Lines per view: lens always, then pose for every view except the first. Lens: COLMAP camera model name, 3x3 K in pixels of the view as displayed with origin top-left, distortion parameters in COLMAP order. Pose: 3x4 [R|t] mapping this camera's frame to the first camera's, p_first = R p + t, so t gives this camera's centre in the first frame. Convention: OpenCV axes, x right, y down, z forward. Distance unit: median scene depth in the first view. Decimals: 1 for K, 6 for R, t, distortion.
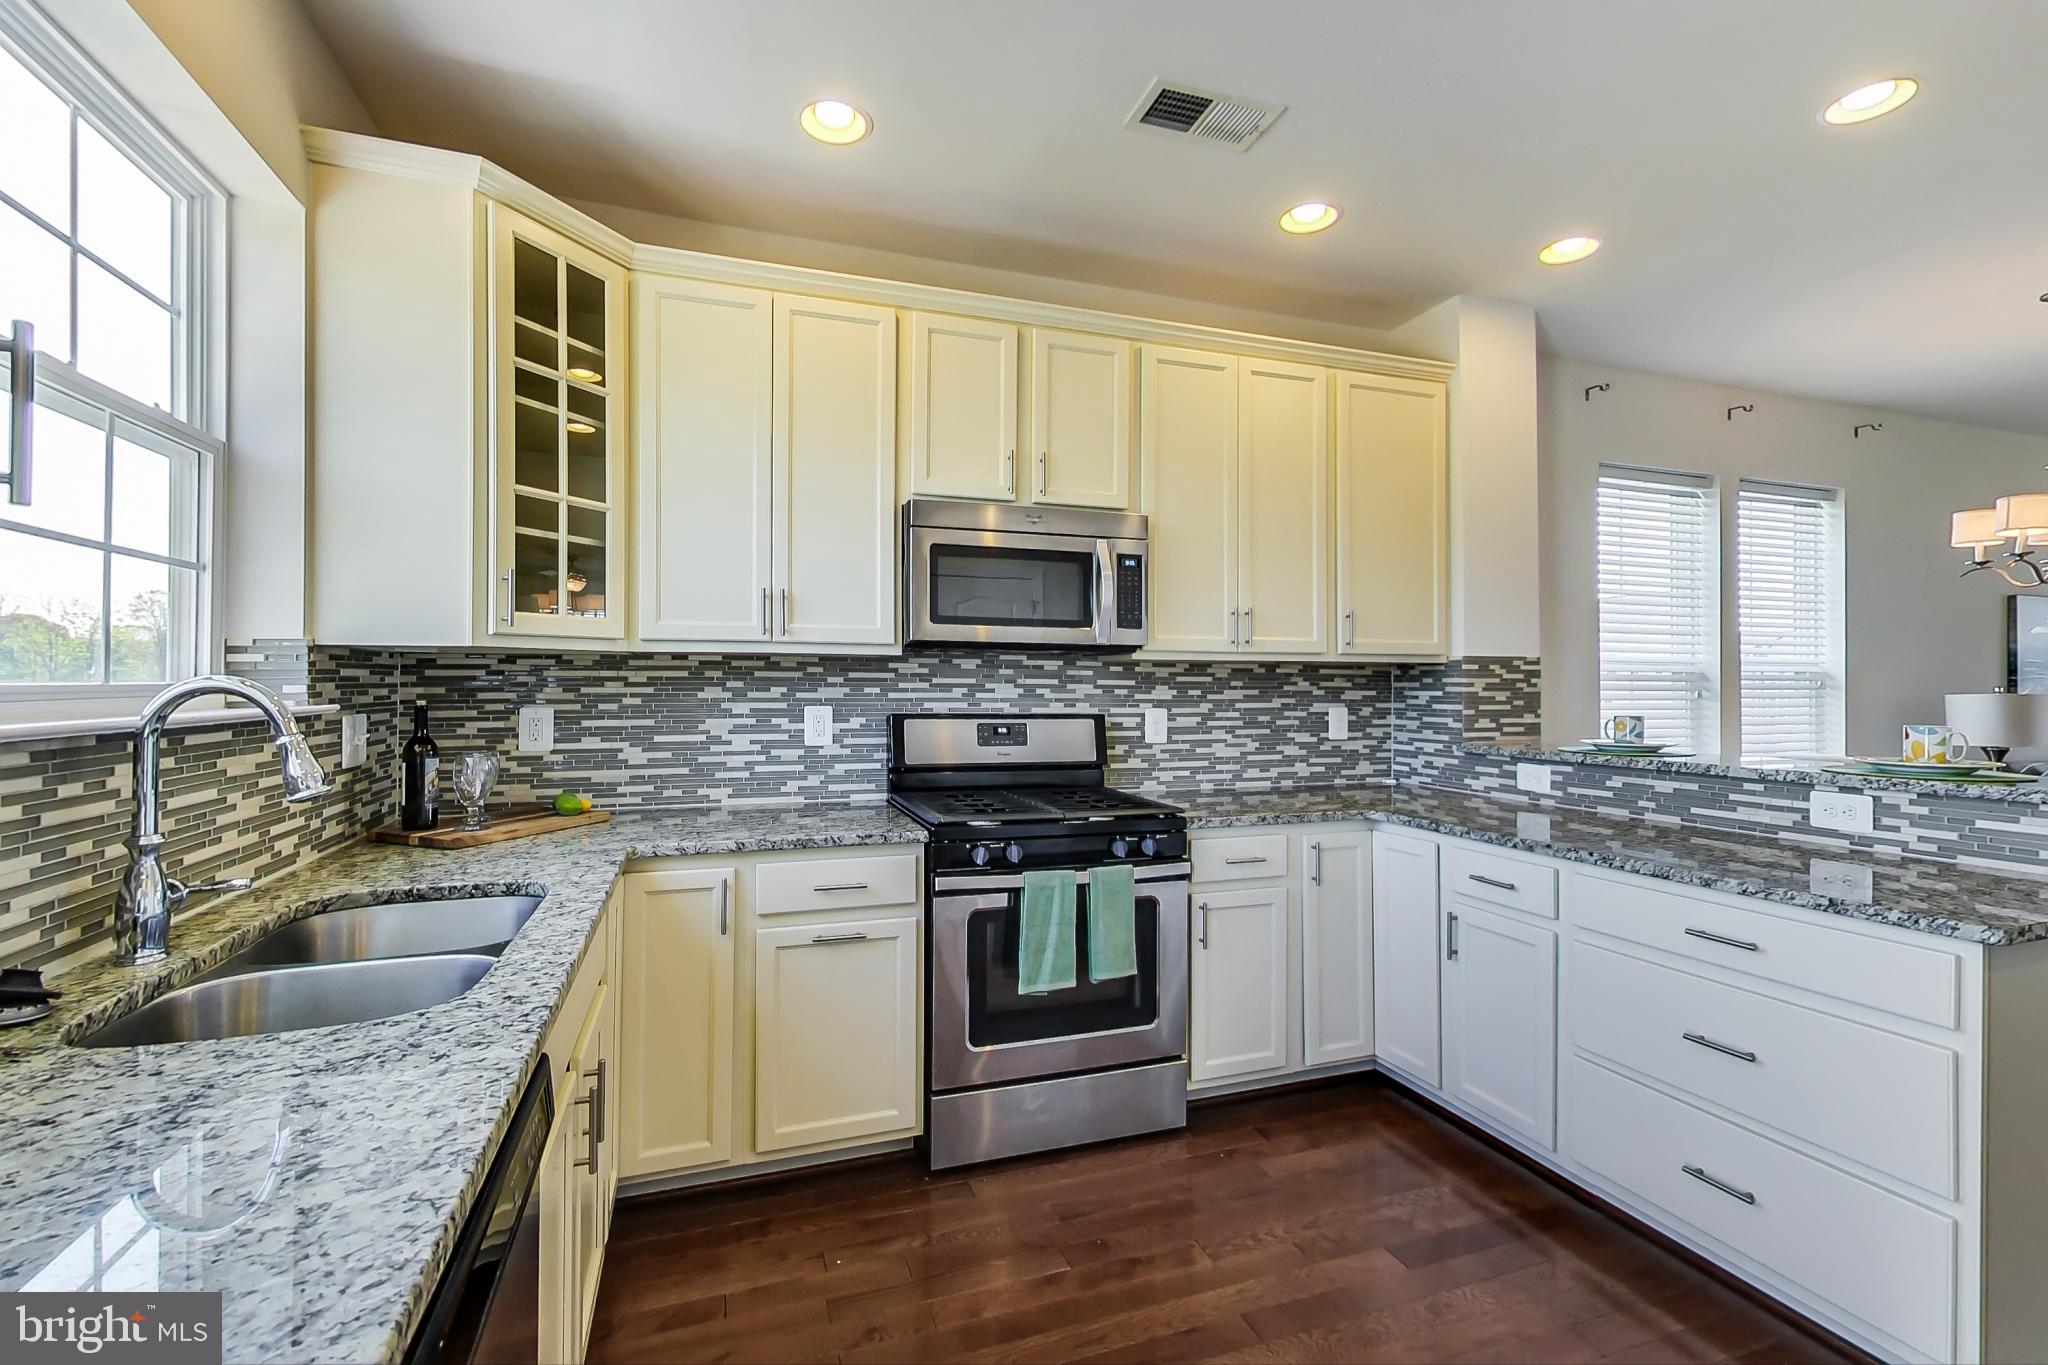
lens RADIAL K [[826.3, 0, 1023.7], [0, 826.3, 674.0], [0, 0, 1]] dist [-0.000739, 0.000030]
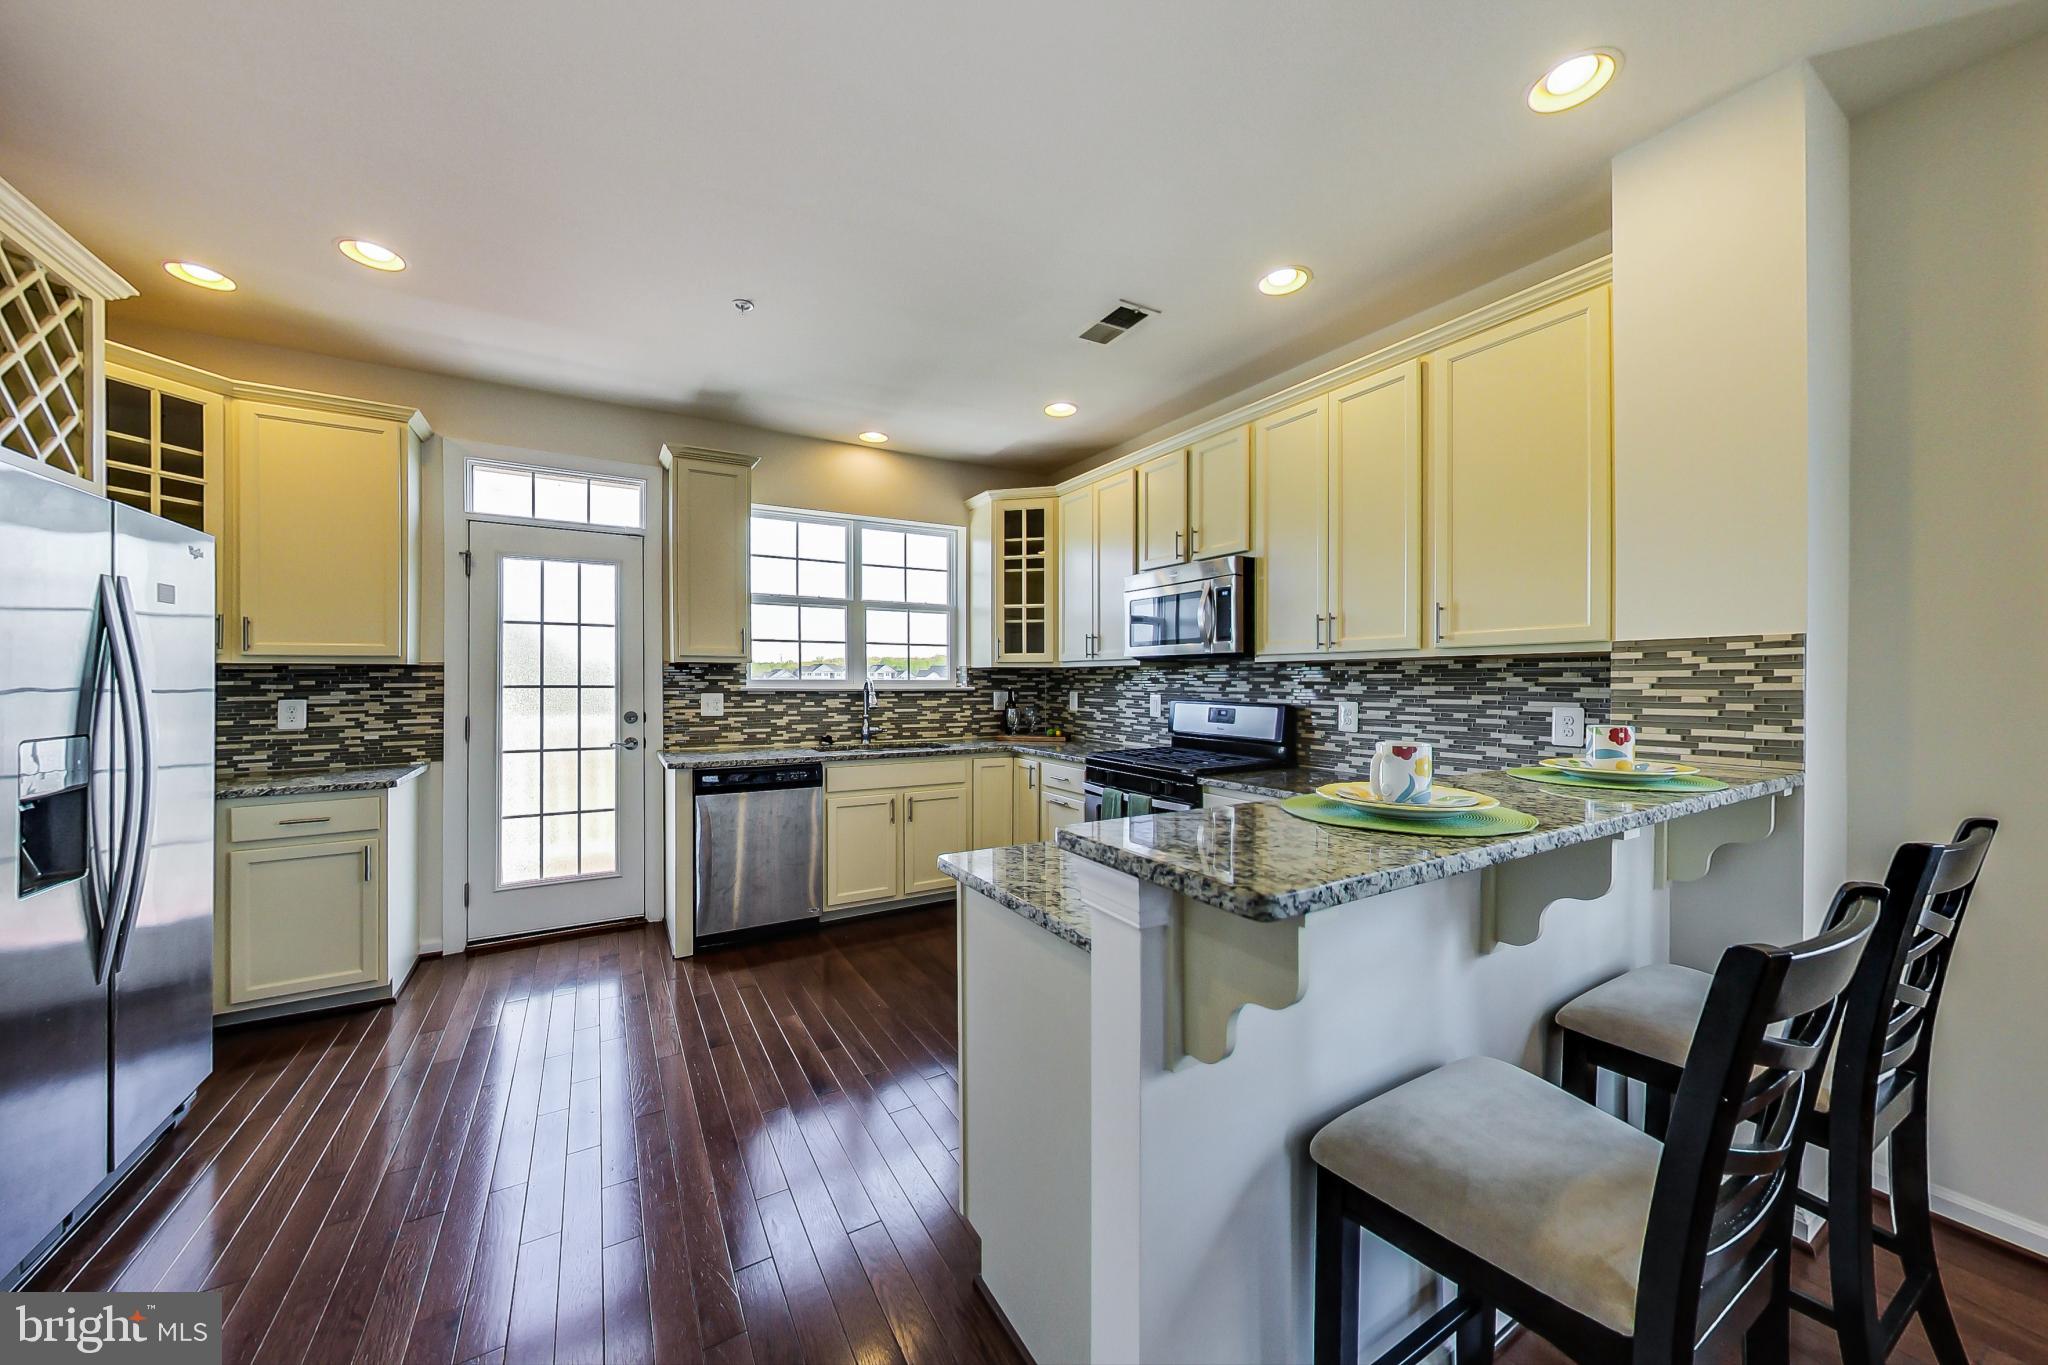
lens RADIAL K [[733.4, 0, 1025.6], [0, 733.4, 685.5], [0, 0, 1]] dist [0.001258, 0.000130]
pose [[0.239264, 0.001850, -0.970953, 1.040902], [0.009662, 0.999944, 0.004286, 0.010333], [0.970906, -0.010407, 0.239233, 0.314917]]
